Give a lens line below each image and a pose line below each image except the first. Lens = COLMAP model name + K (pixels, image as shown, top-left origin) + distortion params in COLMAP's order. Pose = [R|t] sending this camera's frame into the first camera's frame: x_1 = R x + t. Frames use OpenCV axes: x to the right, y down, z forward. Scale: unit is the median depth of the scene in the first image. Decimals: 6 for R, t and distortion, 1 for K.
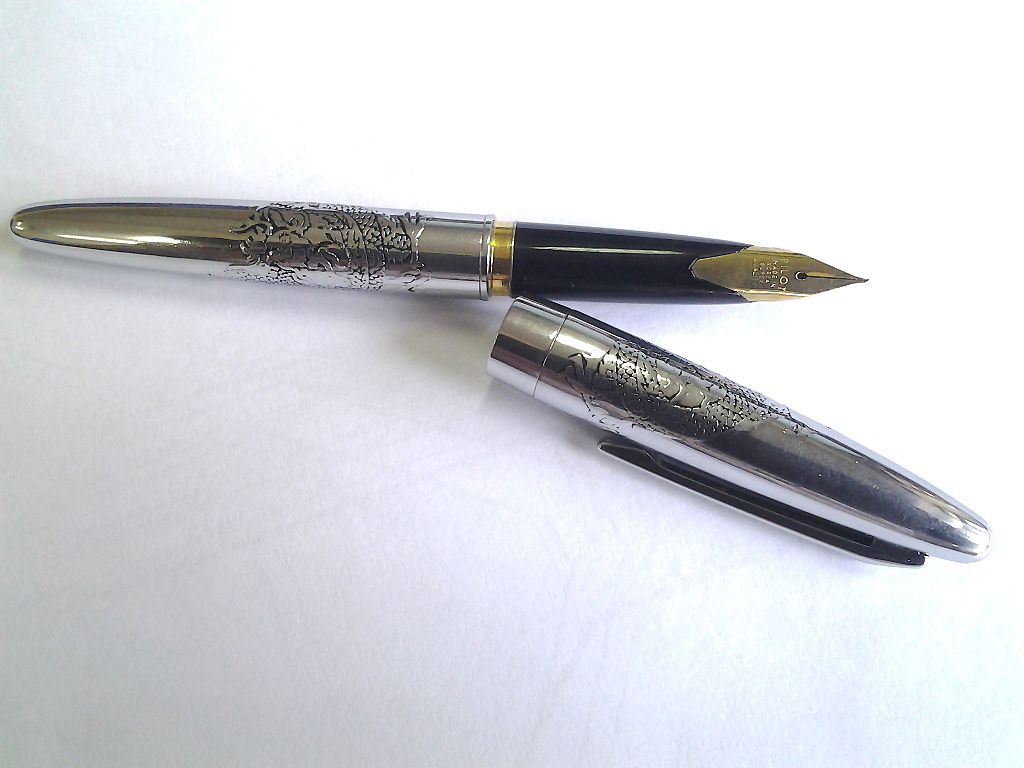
lens RADIAL K [[1056.2, 0, 512.0], [0, 1056.2, 384.0], [0, 0, 1]] dist [0.015877, -0.219226]
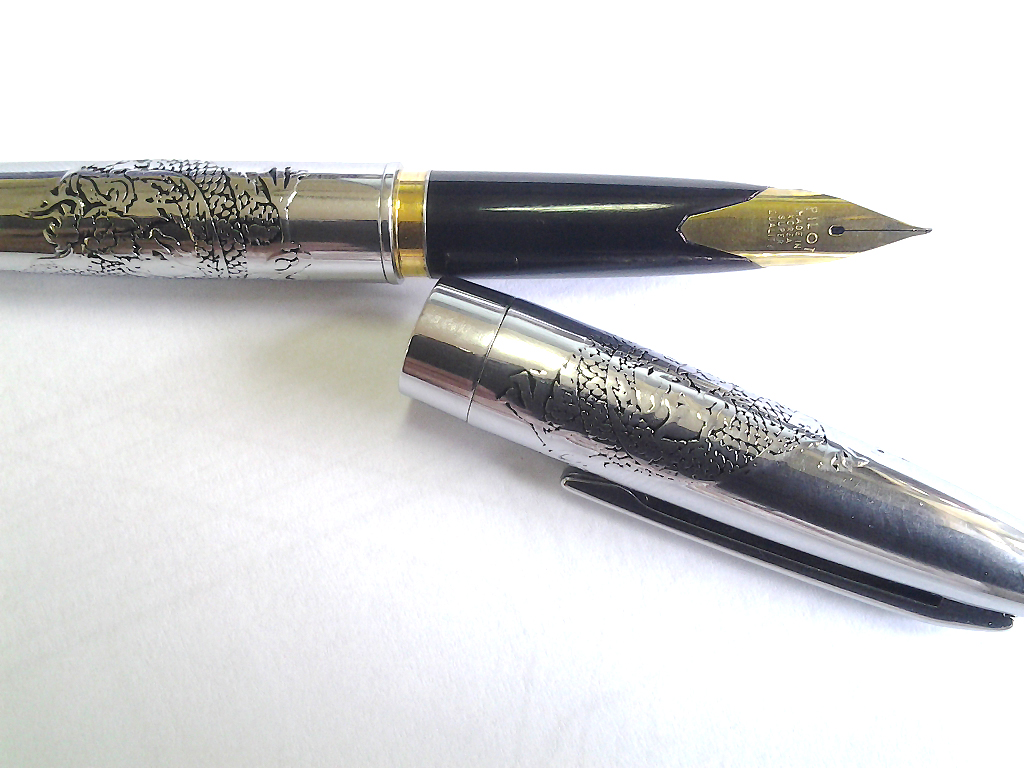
lens RADIAL K [[1056.2, 0, 512.0], [0, 1056.2, 384.0], [0, 0, 1]] dist [0.015877, -0.219226]
pose [[0.998174, -0.059936, -0.007562, 0.057016], [0.060389, 0.986540, 0.151960, -0.119303], [-0.001648, -0.152139, 0.988358, 0.288355]]
